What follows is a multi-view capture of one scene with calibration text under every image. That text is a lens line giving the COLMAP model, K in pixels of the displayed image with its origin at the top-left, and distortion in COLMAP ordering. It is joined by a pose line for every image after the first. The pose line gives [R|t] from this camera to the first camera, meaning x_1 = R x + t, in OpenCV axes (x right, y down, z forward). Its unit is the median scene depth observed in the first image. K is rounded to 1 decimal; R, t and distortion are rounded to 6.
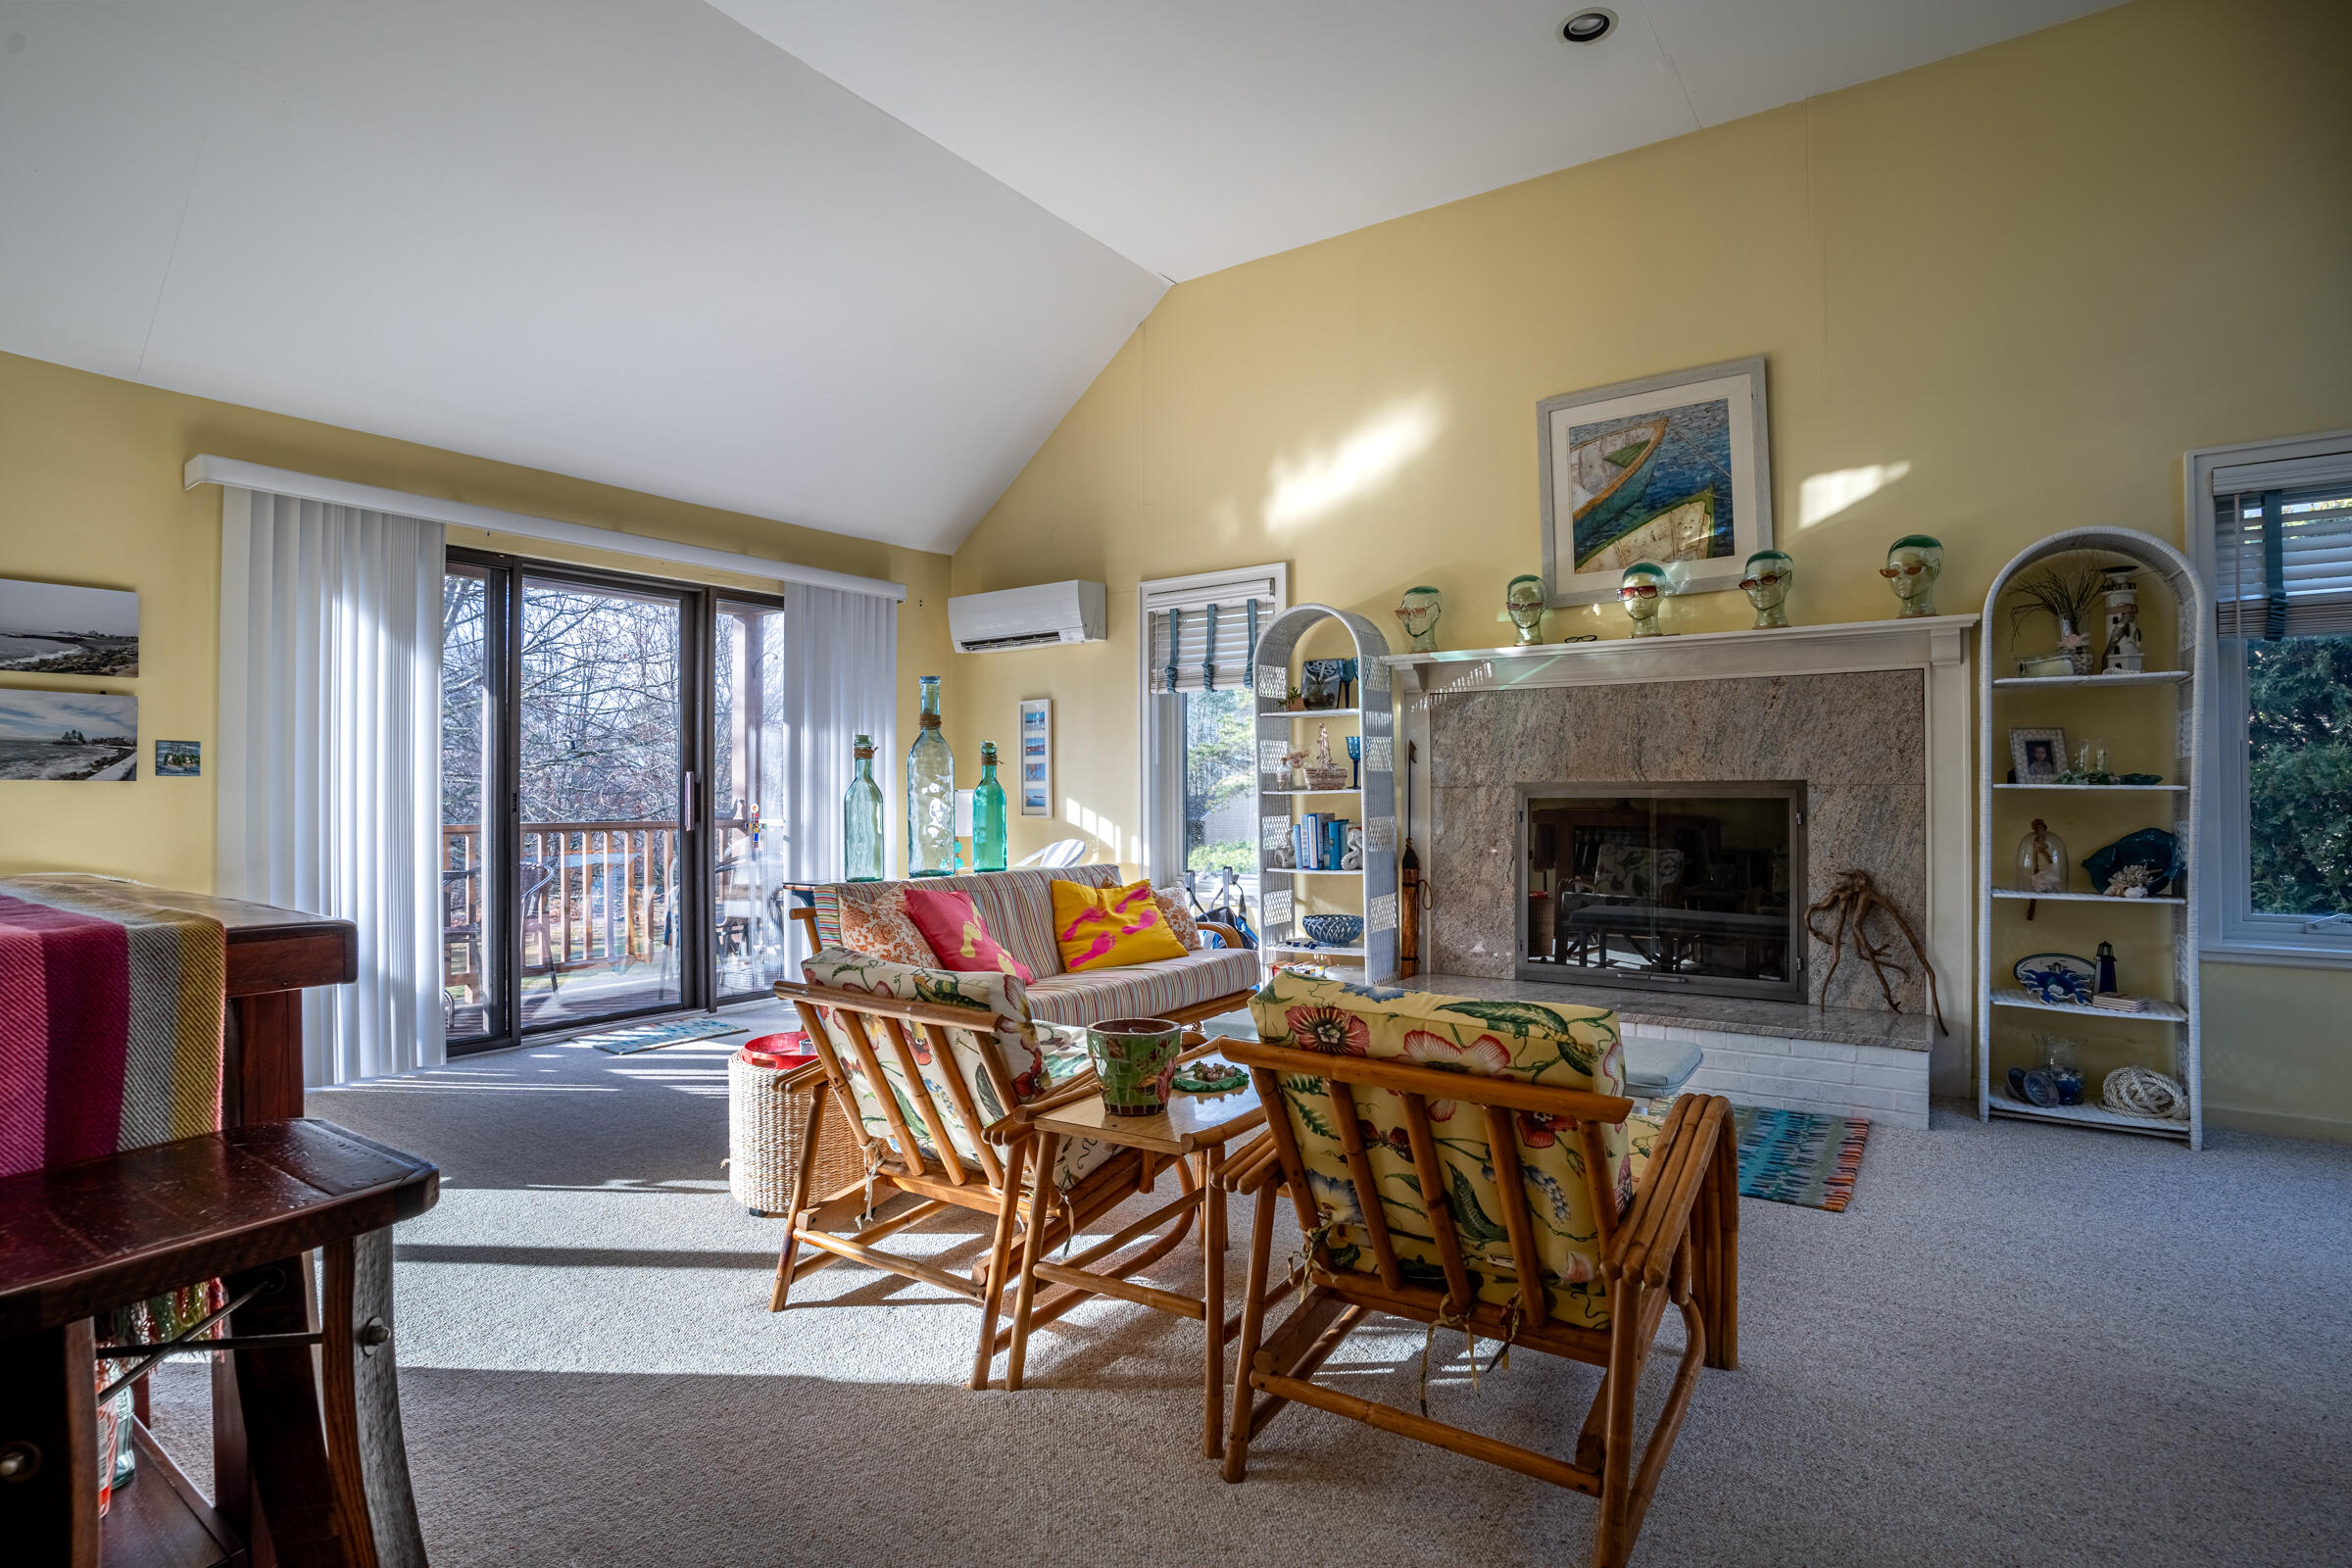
lens RADIAL K [[1155.0, 0, 1173.6], [0, 1155.0, 797.8], [0, 0, 1]] dist [-0.075558, 0.035247]
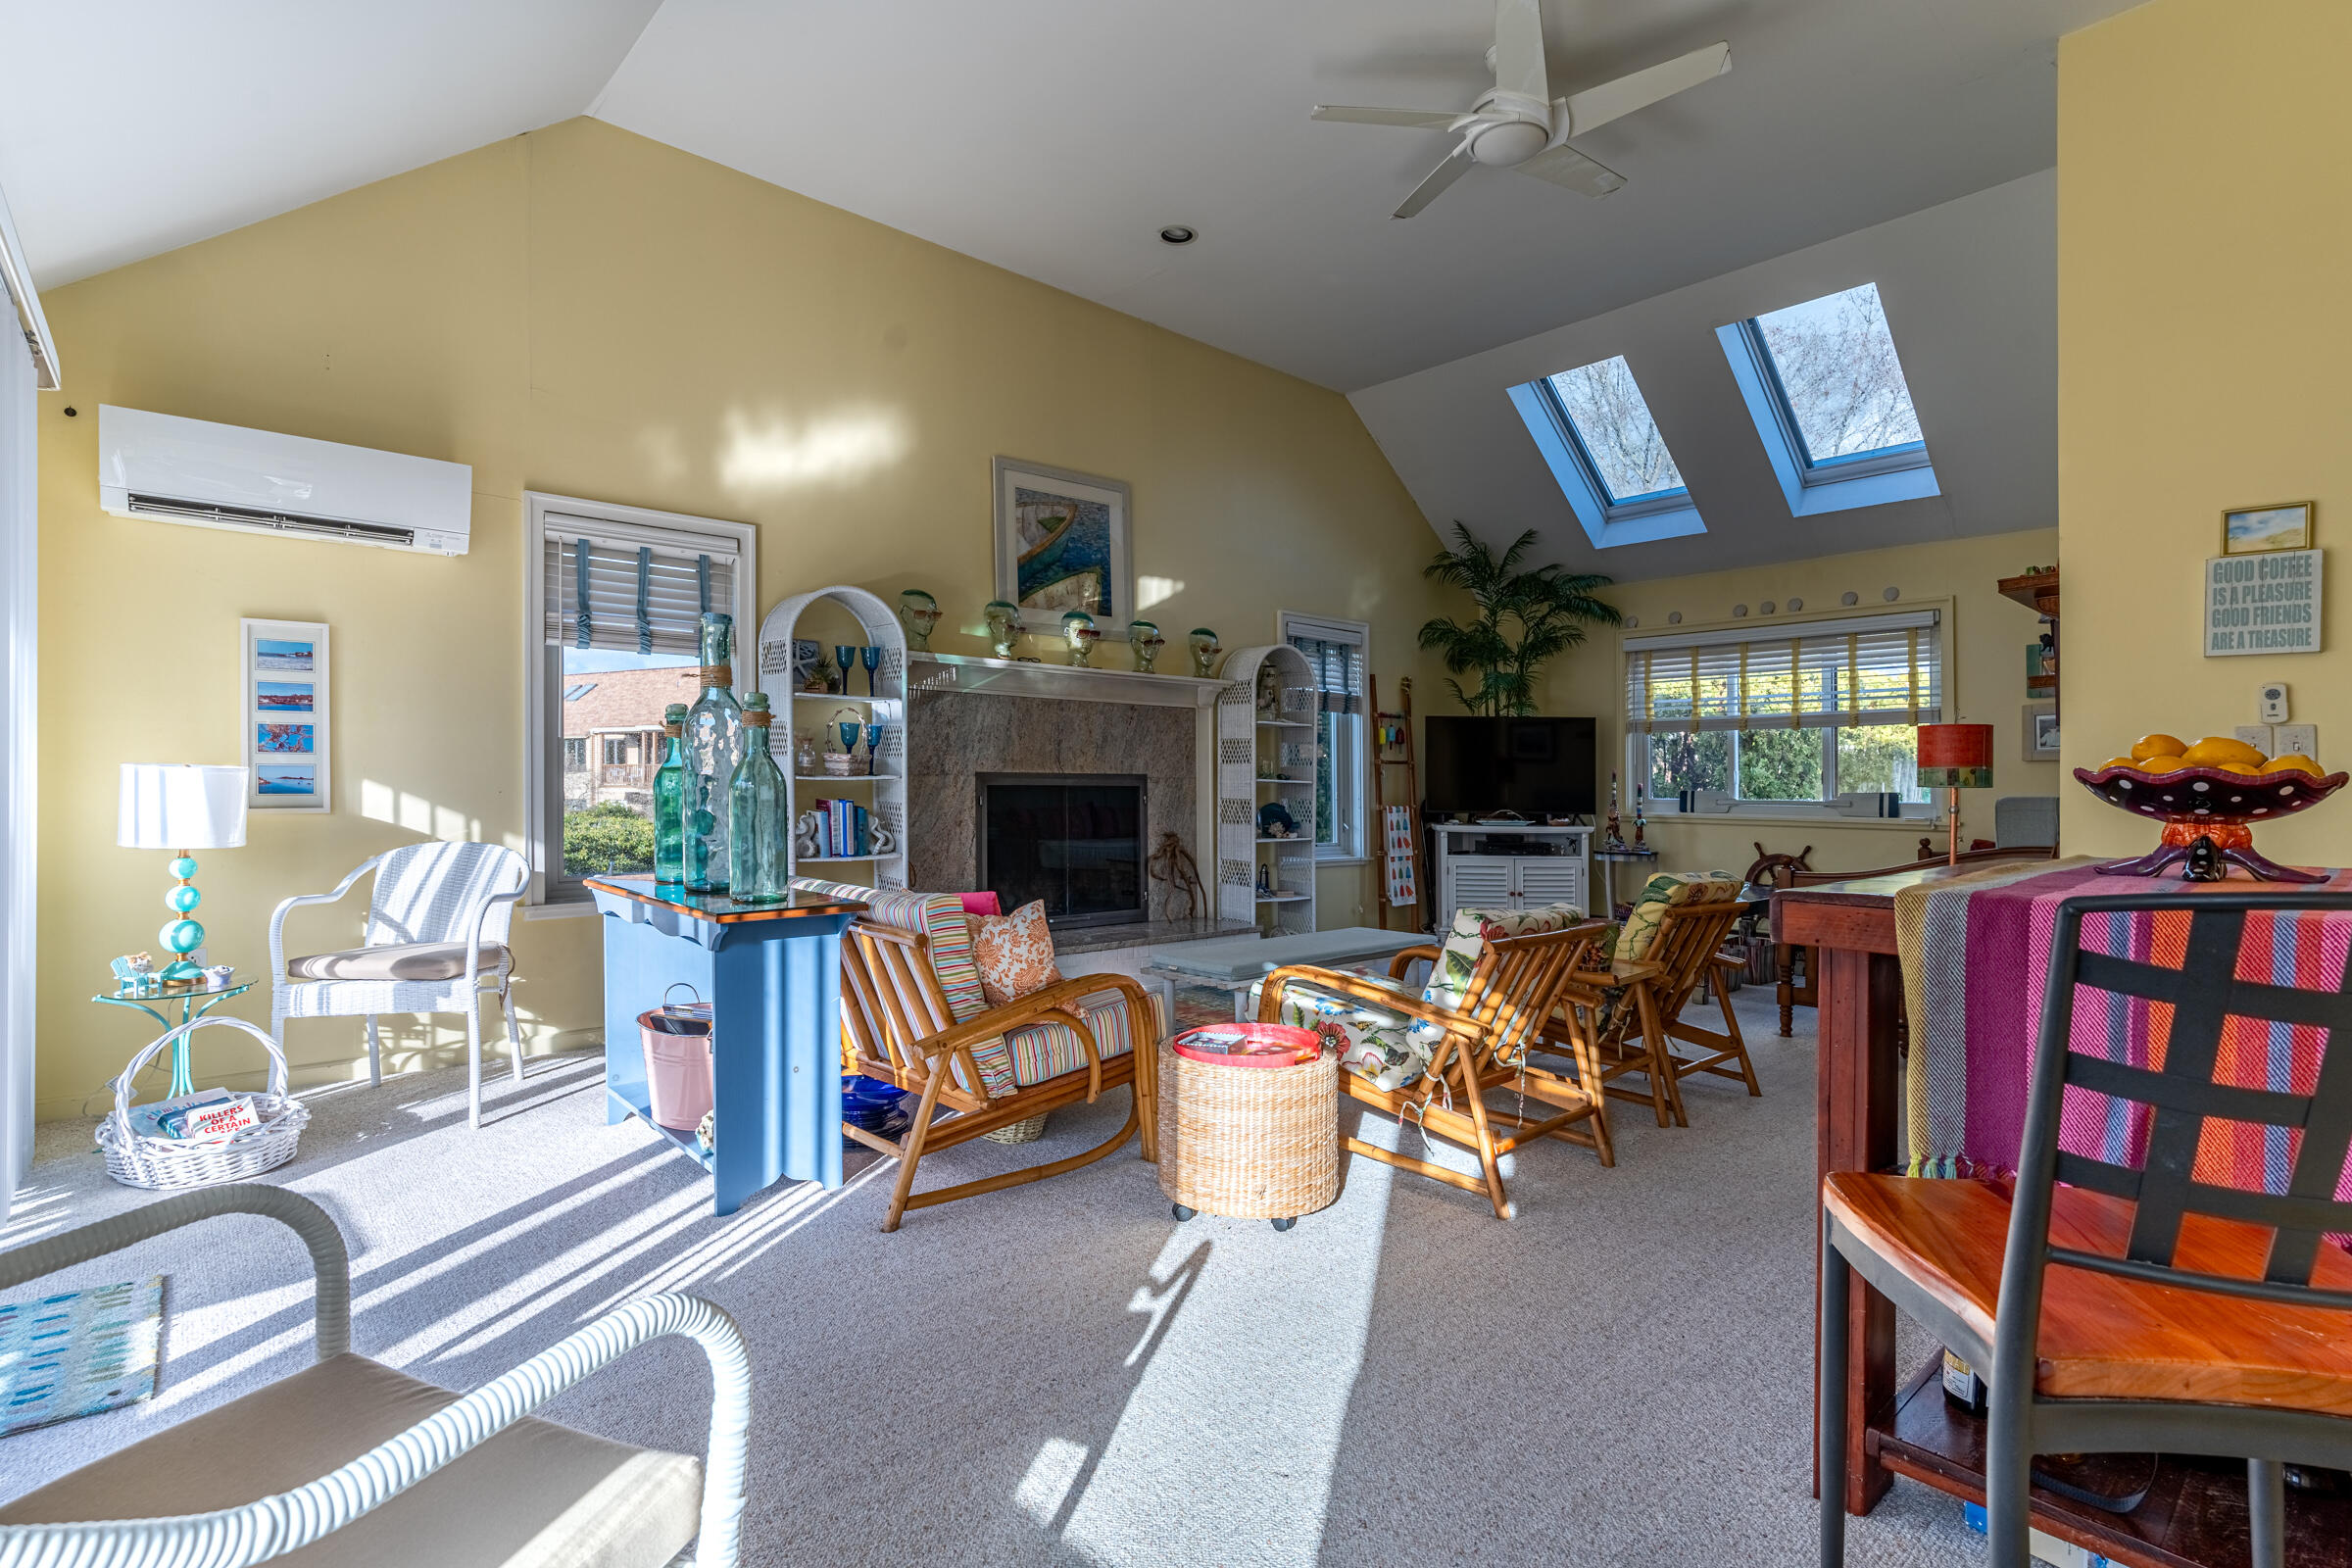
lens RADIAL K [[1149.1, 0, 1176.0], [0, 1149.1, 784.0], [0, 0, 1]] dist [0.001846, 0.016048]
pose [[0.235519, 0.003572, 0.971863, -0.872704], [-0.008151, 0.999965, -0.001701, -0.000433], [-0.971836, -0.007521, 0.235540, 0.558785]]
